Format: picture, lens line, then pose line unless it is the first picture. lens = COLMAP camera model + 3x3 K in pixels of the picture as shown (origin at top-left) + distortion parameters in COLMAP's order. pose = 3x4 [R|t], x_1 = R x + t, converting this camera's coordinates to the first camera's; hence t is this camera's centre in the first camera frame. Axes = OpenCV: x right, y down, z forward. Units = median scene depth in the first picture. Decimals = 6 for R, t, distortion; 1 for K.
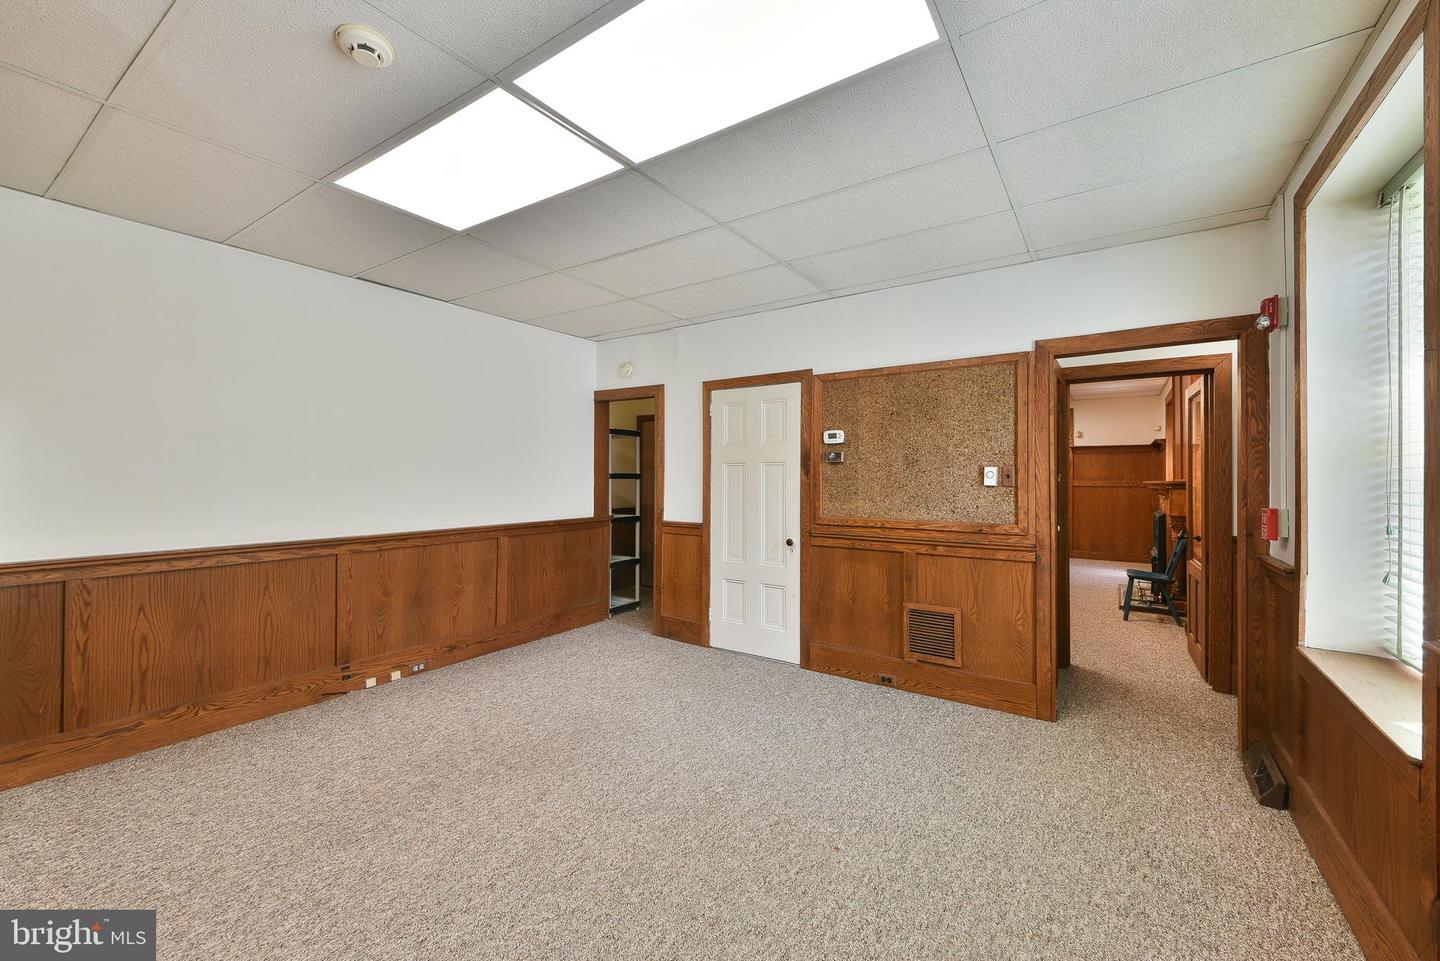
lens RADIAL K [[579.1, 0, 720.0], [0, 579.1, 480.5], [0, 0, 1]] dist [-0.000652, -0.000074]
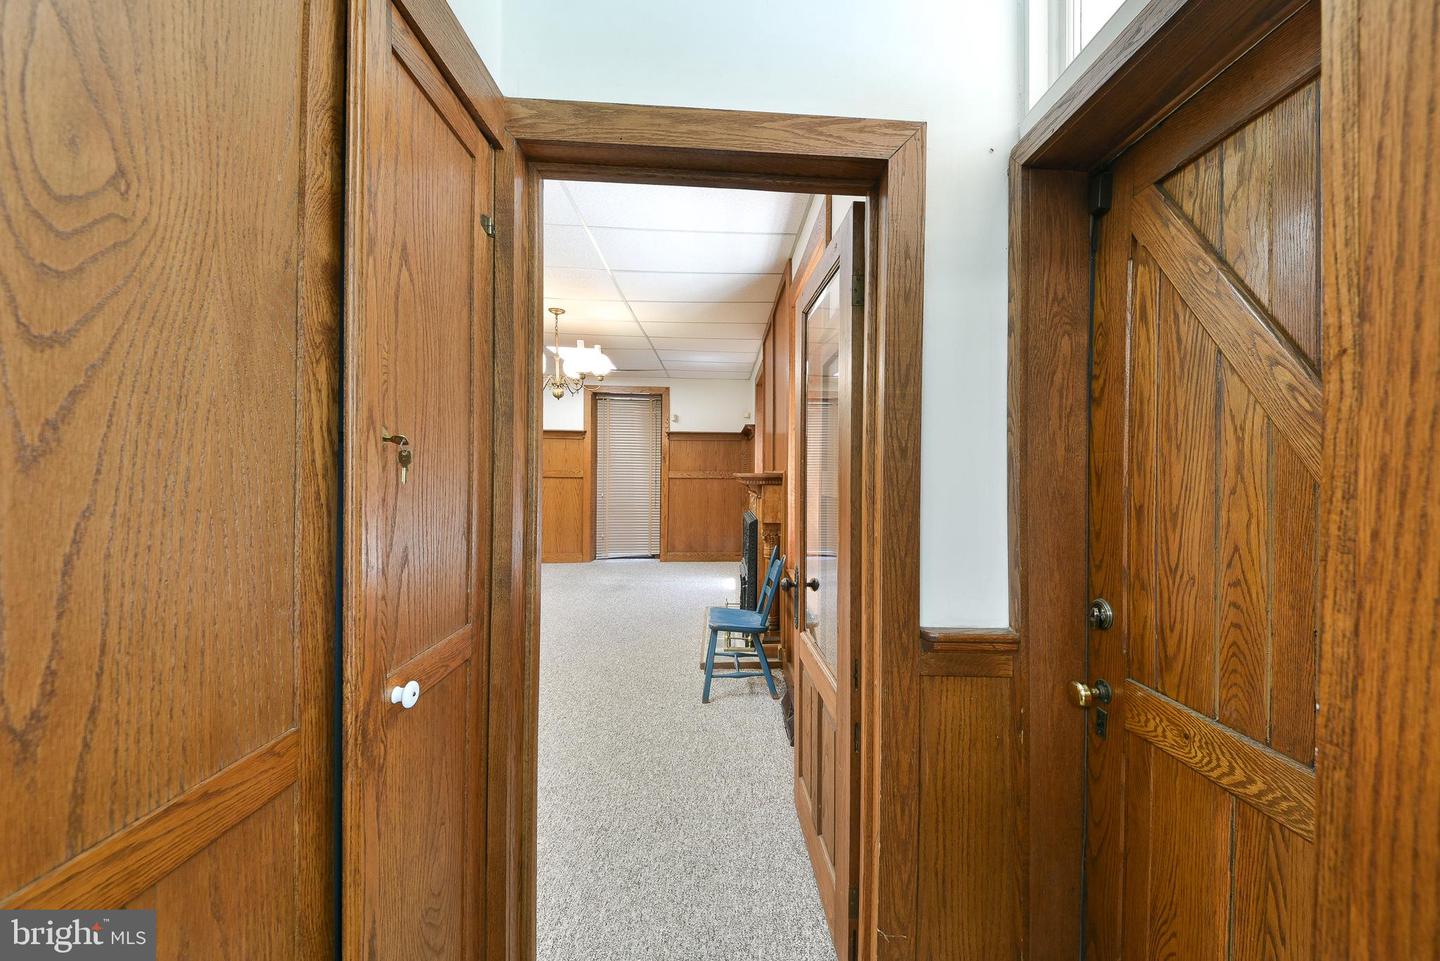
lens RADIAL K [[532.4, 0, 720.0], [0, 532.4, 480.5], [0, 0, 1]] dist [-0.000004, -0.000001]
pose [[0.824881, -0.000478, 0.565306, 0.337511], [-0.011291, 0.999786, 0.017321, -0.001128], [-0.565193, -0.020671, 0.824700, 0.454195]]
